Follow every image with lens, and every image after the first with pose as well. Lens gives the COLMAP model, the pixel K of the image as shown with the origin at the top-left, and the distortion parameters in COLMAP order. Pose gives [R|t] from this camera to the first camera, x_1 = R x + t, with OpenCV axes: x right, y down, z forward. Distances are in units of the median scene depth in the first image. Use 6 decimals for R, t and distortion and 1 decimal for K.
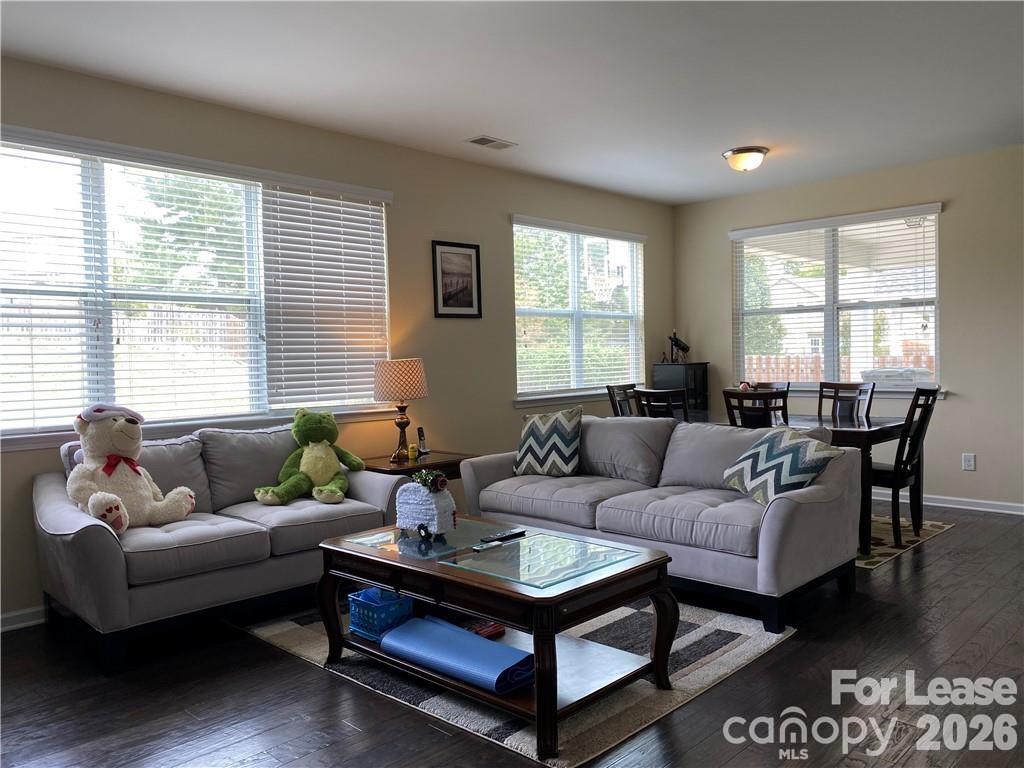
lens RADIAL K [[778.8, 0, 514.3], [0, 778.8, 384.8], [0, 0, 1]] dist [0.001614, -0.001158]
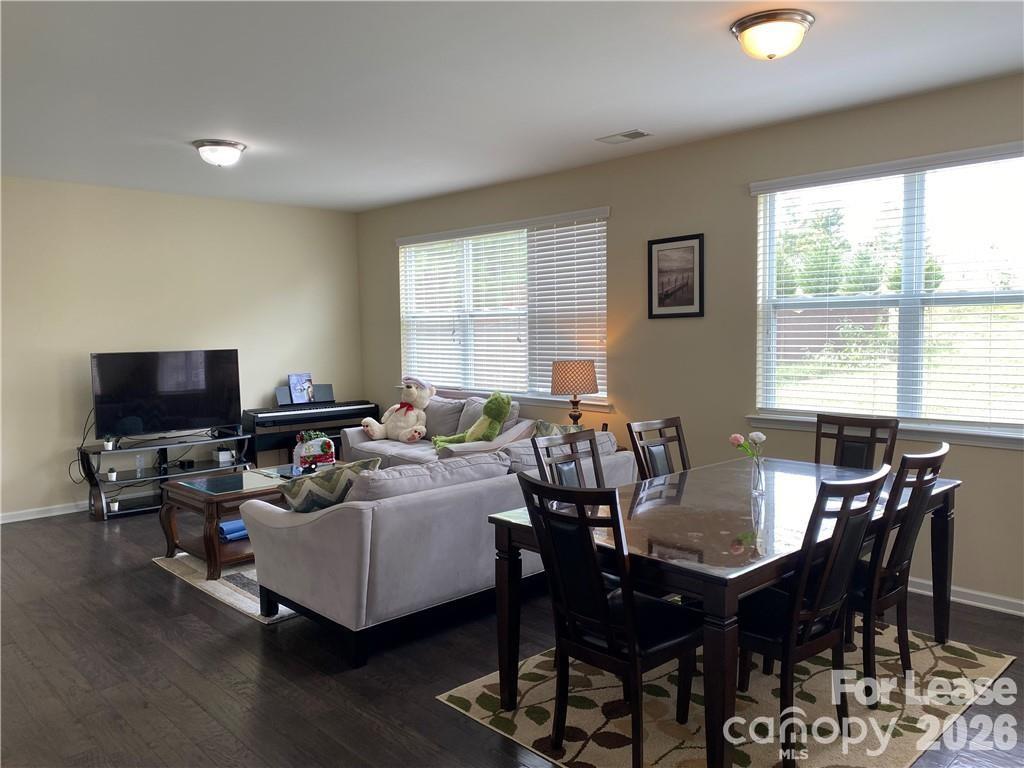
lens RADIAL K [[778.8, 0, 514.3], [0, 778.8, 383.8], [0, 0, 1]] dist [0.001614, -0.001158]
pose [[-0.059985, 0.080550, -0.994944, 0.892969], [-0.027845, 0.996216, 0.082331, -0.079470], [0.997811, 0.032643, -0.057515, 0.876700]]
